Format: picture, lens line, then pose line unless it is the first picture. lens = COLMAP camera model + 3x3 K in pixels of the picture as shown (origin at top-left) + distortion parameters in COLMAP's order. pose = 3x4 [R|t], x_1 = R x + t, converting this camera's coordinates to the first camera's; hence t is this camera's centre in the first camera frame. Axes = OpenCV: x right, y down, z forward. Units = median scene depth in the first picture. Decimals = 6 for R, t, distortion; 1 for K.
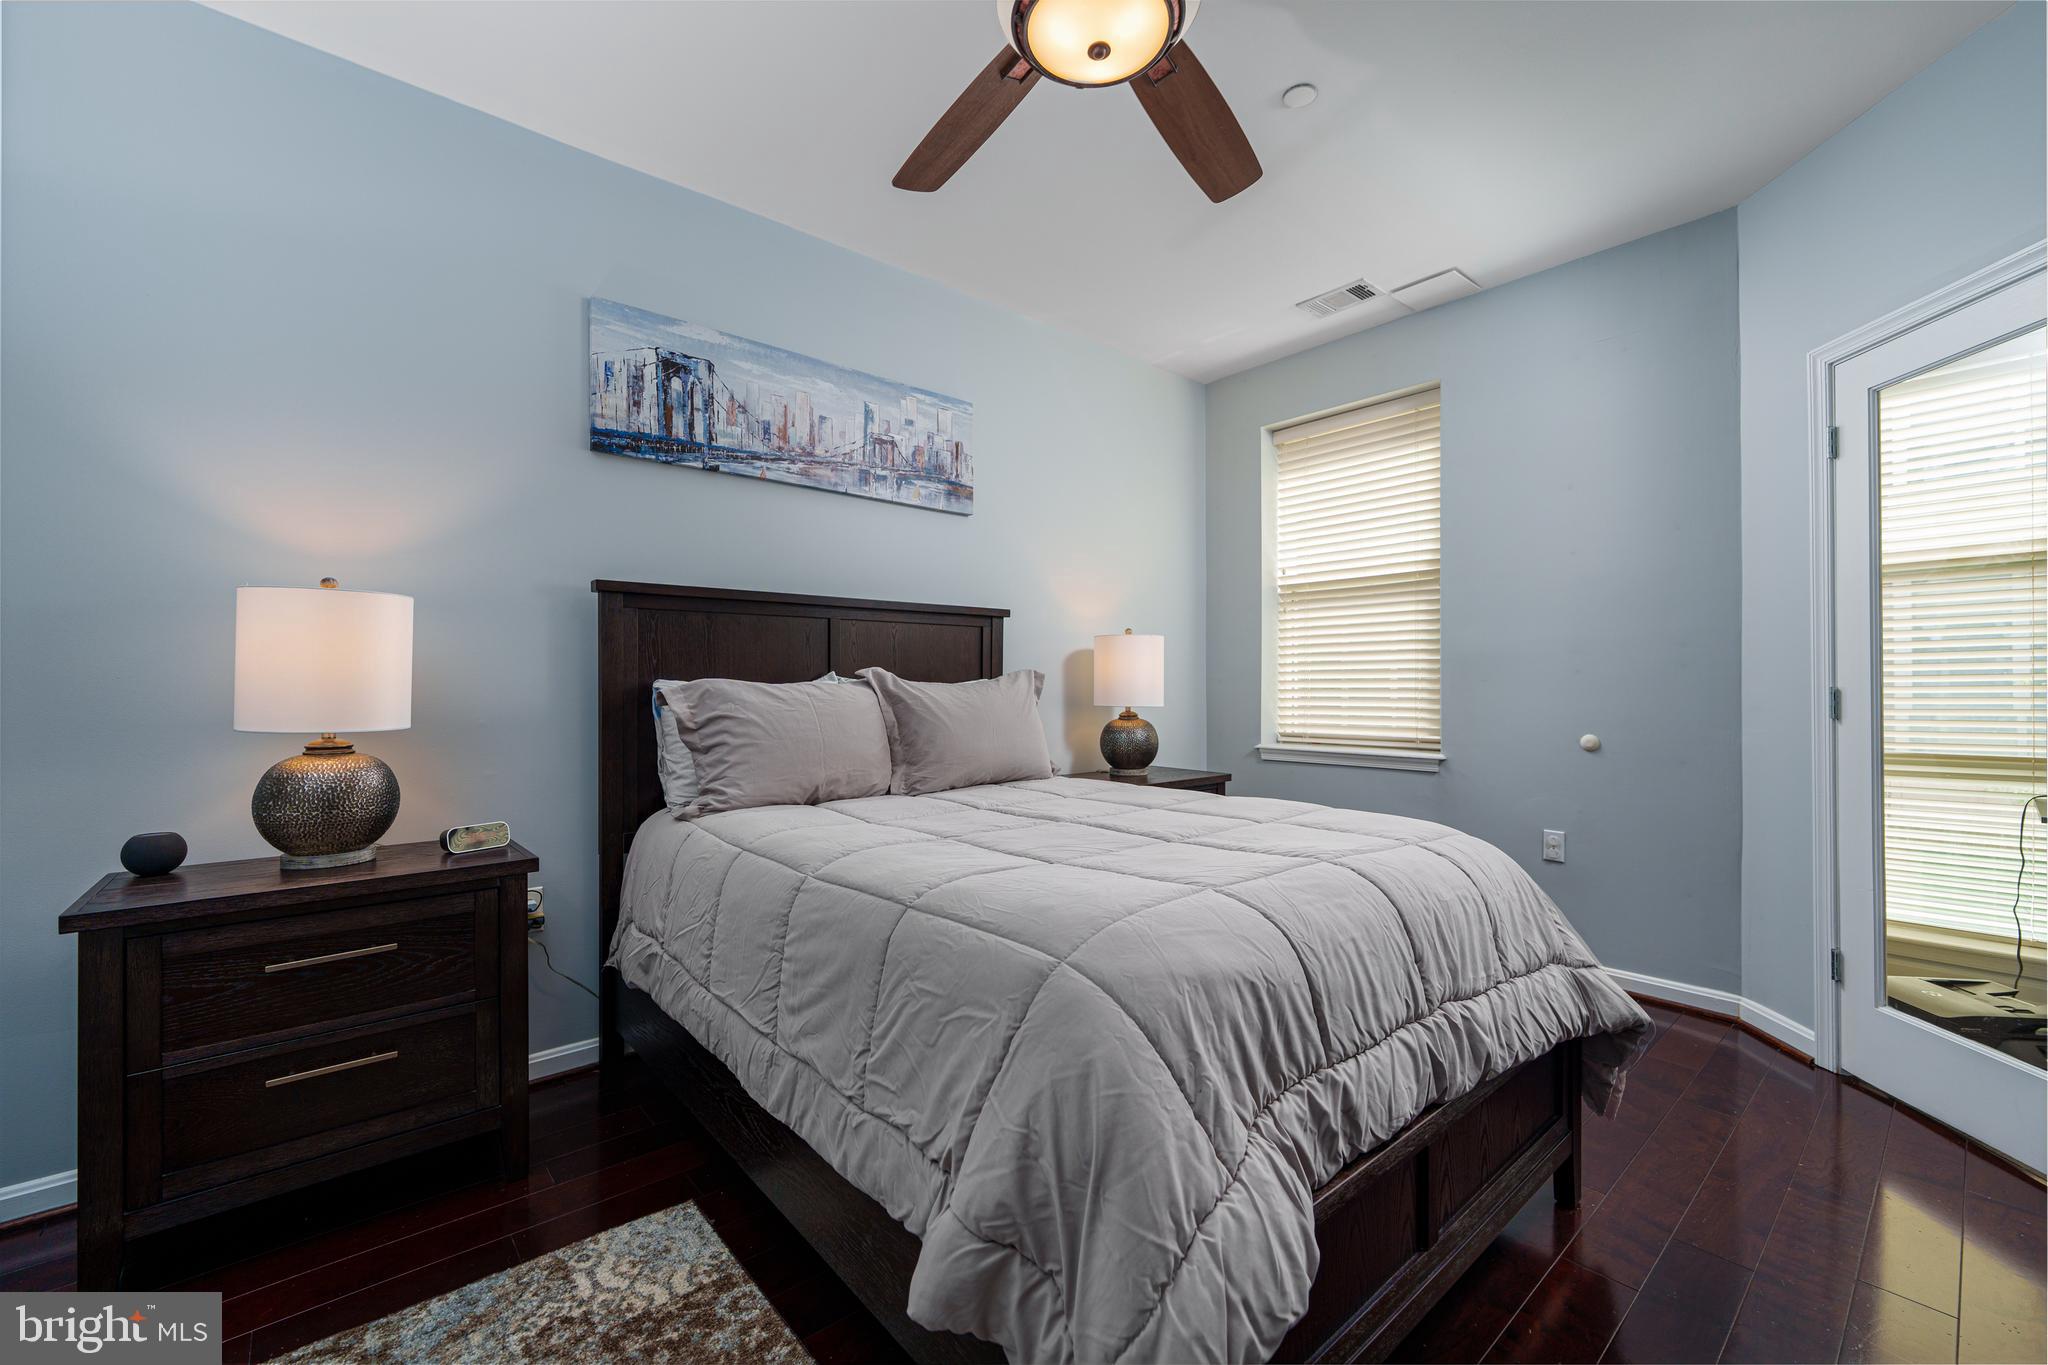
lens RADIAL K [[825.7, 0, 1032.8], [0, 825.7, 687.9], [0, 0, 1]] dist [0.000360, -0.000429]
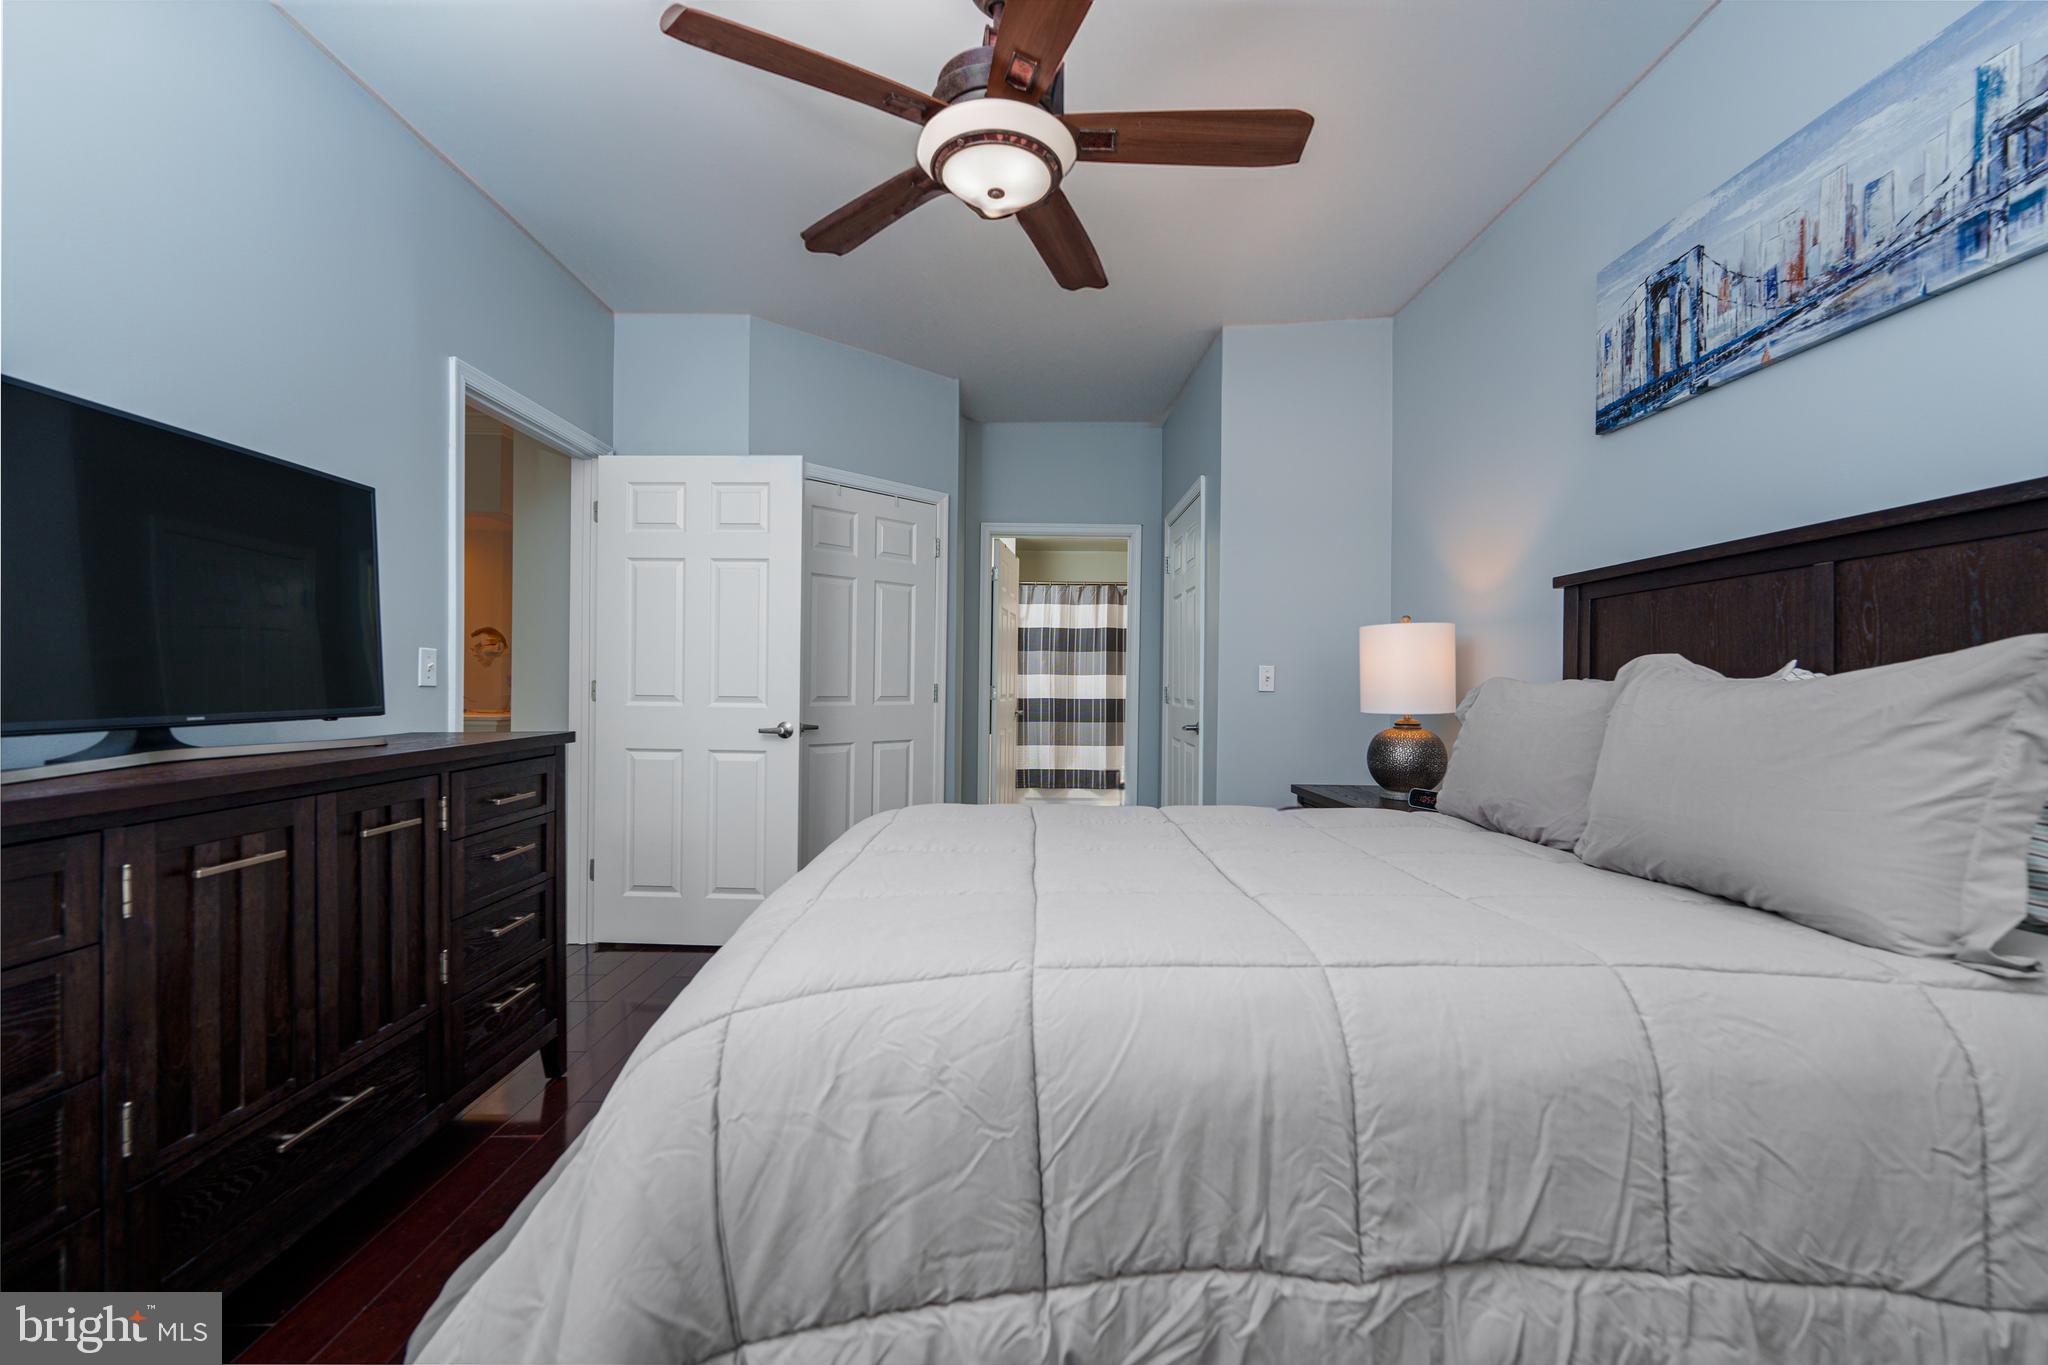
lens RADIAL K [[825.7, 0, 1010.8], [0, 825.7, 699.6], [0, 0, 1]] dist [0.000360, -0.000429]
pose [[-0.636953, 0.002328, -0.770899, 0.587869], [-0.007460, 0.999930, 0.009183, 0.007366], [0.770866, 0.011601, -0.636891, 1.038370]]
